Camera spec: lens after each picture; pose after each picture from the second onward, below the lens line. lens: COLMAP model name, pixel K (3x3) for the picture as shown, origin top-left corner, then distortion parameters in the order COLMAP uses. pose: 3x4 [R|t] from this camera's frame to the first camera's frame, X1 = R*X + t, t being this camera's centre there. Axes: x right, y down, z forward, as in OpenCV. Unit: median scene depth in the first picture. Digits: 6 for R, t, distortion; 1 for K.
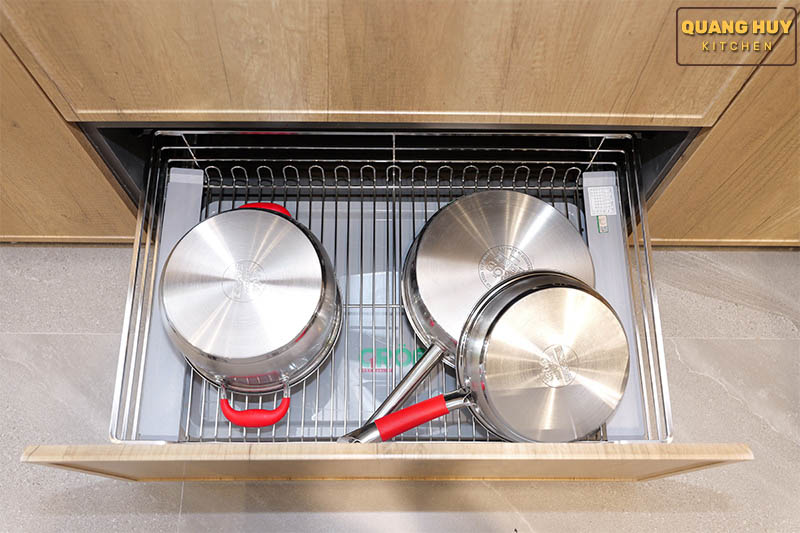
lens RADIAL K [[734.0, 0, 395.6], [0, 734.0, 268.6], [0, 0, 1]] dist [-0.005409, 0.000000]
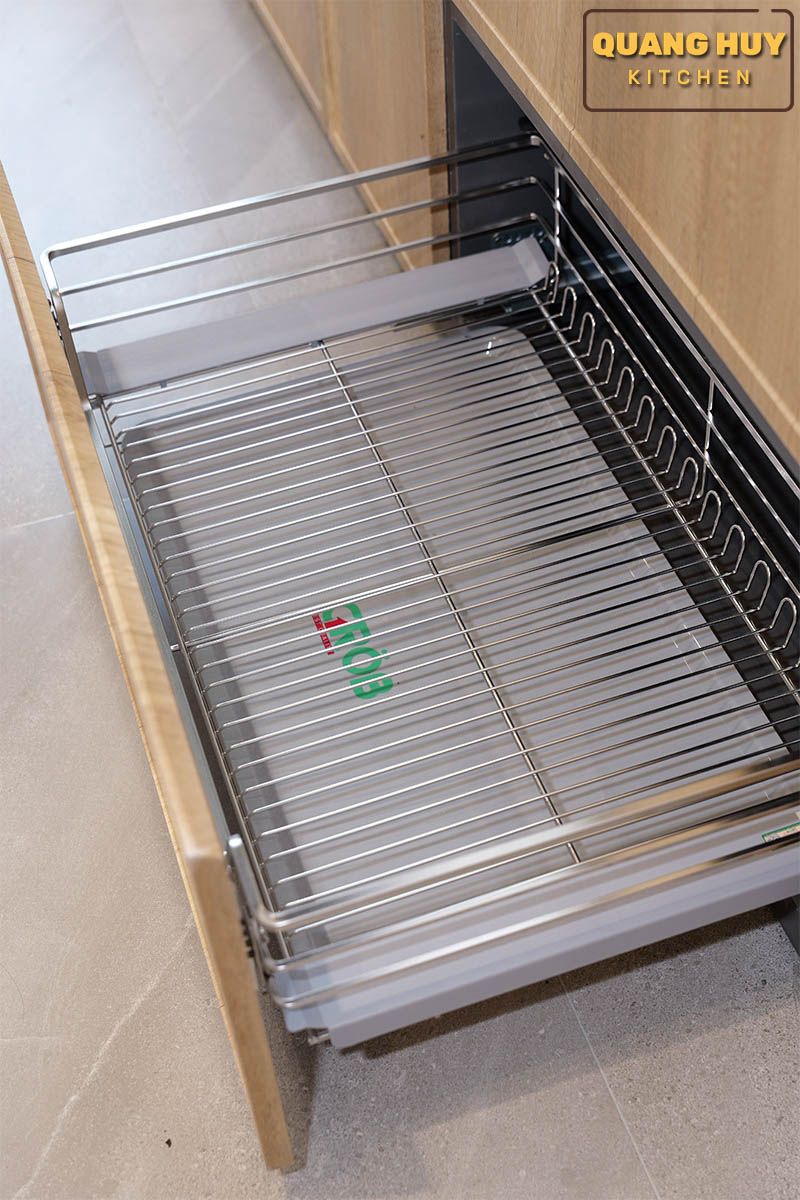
lens RADIAL K [[1754.2, 0, 412.1], [0, 1754.2, 582.7], [0, 0, 1]] dist [0.009238, 0.000000]
pose [[0.317232, 0.659828, -0.681169, 1.057172], [-0.867853, 0.491576, 0.072001, -0.025609], [0.382354, 0.568314, 0.728577, 0.136979]]
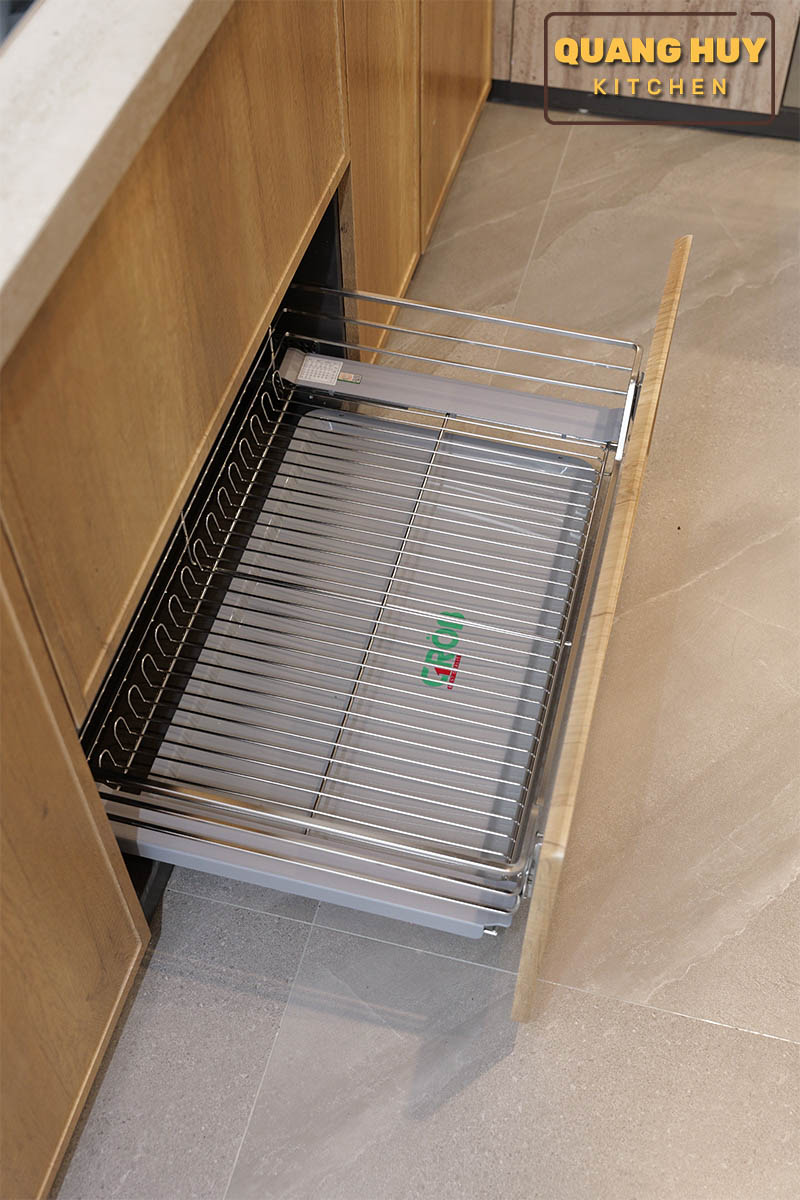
lens RADIAL K [[1394.1, 0, 388.5], [0, 1394.1, 618.0], [0, 0, 1]] dist [0.002058, 0.000000]
pose [[0.257424, -0.777561, 0.573699, -1.037031], [0.911271, 0.392841, 0.123539, -0.143018], [-0.321432, 0.490993, 0.809696, -0.159251]]
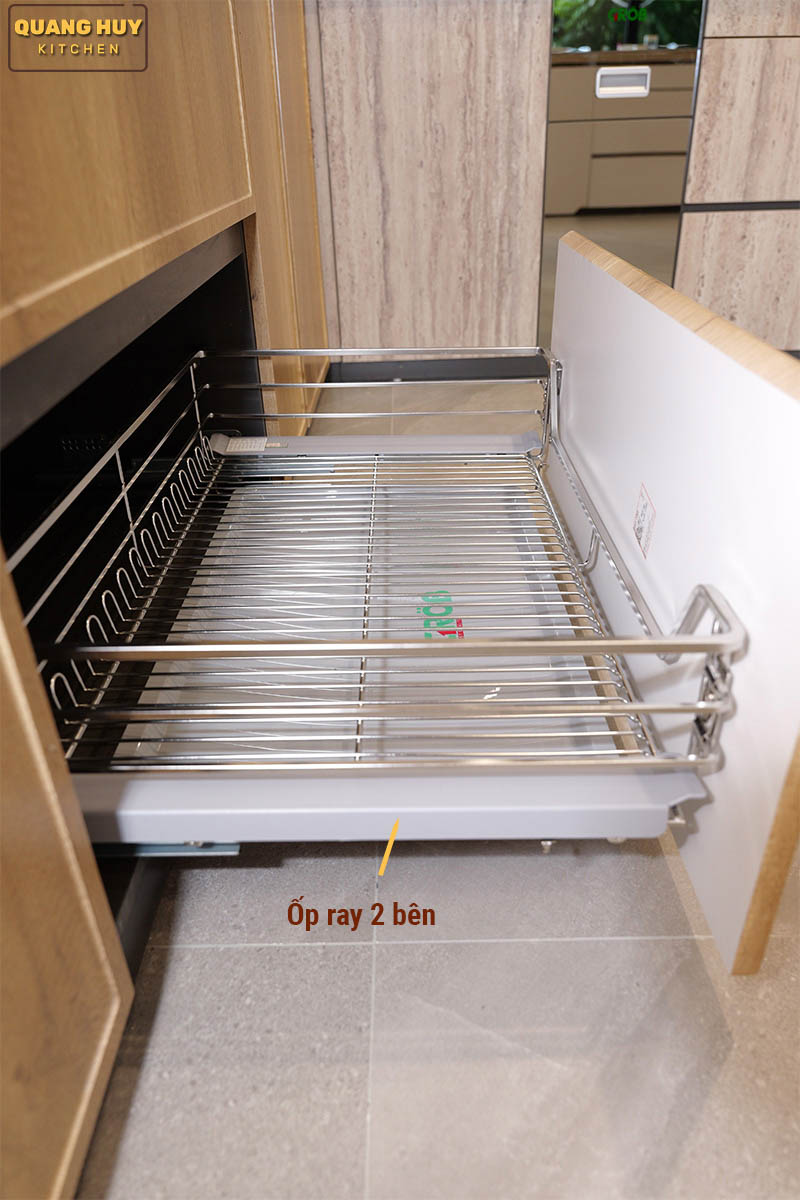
lens RADIAL K [[831.6, 0, 400.1], [0, 831.6, 595.3], [0, 0, 1]] dist [0.027468, -0.046292]
pose [[-0.001116, -0.501253, 0.865300, -0.838493], [0.944949, 0.282612, 0.164931, -0.048984], [-0.327216, 0.817848, 0.473343, 0.843003]]
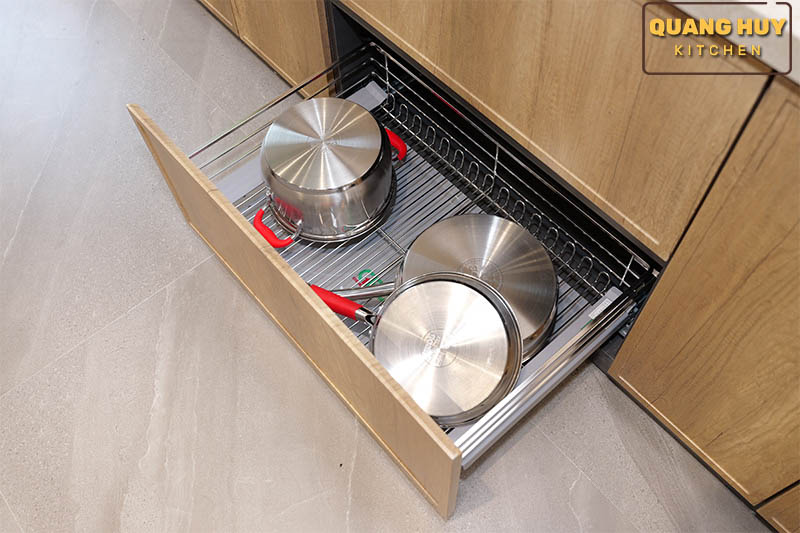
lens RADIAL K [[734.0, 0, 400.2], [0, 734.0, 265.7], [0, 0, 1]] dist [-0.005409, 0.000000]
pose [[0.654019, 0.634443, -0.411995, 0.643650], [-0.696018, 0.718024, 0.000815, 0.090629], [0.296339, 0.286223, 0.911186, -0.128979]]
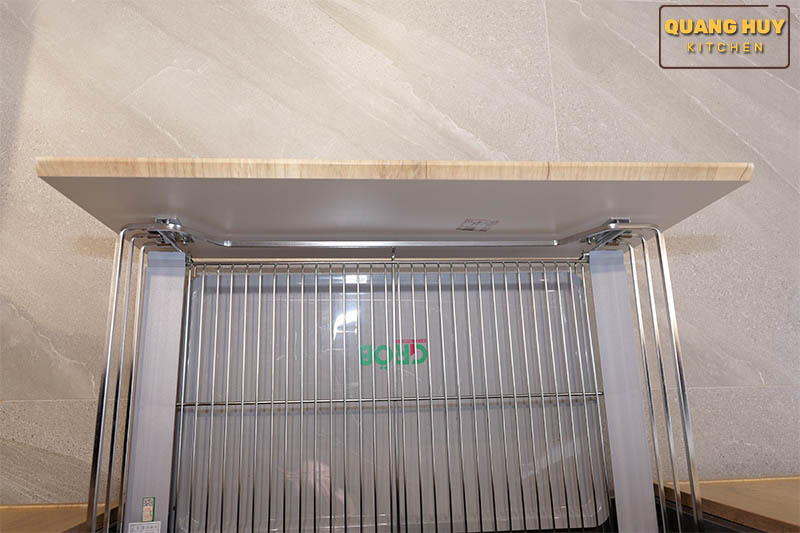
lens RADIAL K [[555.9, 0, 399.9], [0, 555.9, 266.2], [0, 0, 1]] dist [-0.005091, -0.009871]
pose [[-0.995471, 0.000836, -0.095059, 0.076031], [-0.053613, -0.830697, 0.554137, -0.257355], [-0.078502, 0.556724, 0.826980, 0.400429]]
